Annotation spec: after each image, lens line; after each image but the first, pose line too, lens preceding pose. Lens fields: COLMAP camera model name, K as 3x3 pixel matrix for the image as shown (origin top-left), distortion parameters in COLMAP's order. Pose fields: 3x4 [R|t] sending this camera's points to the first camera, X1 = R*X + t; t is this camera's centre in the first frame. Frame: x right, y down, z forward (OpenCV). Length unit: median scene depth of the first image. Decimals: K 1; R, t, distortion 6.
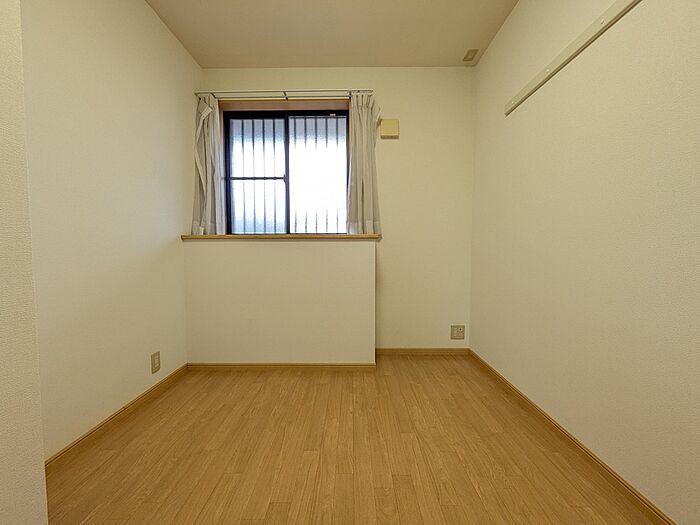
lens RADIAL K [[278.8, 0, 348.0], [0, 278.8, 261.6], [0, 0, 1]] dist [0.000868, 0.001736]
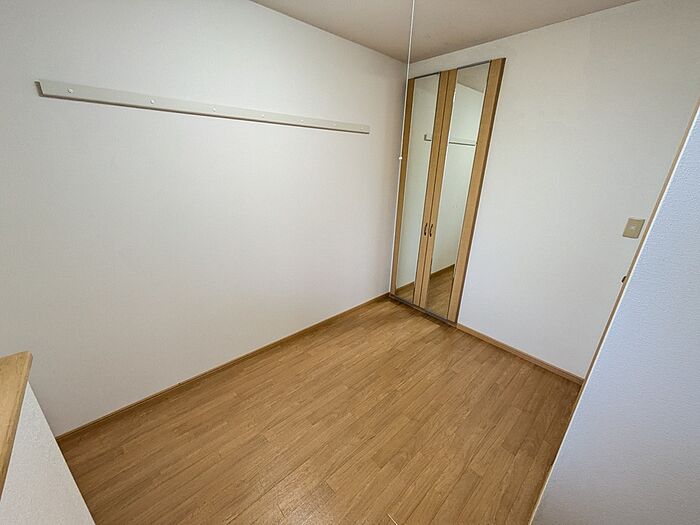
lens RADIAL K [[278.8, 0, 351.0], [0, 278.8, 262.9], [0, 0, 1]] dist [0.000868, 0.001736]
pose [[-0.685058, -0.267629, 0.677547, -0.608296], [0.006777, 0.927691, 0.373288, -0.539945], [-0.728457, 0.260316, -0.633709, 2.117343]]
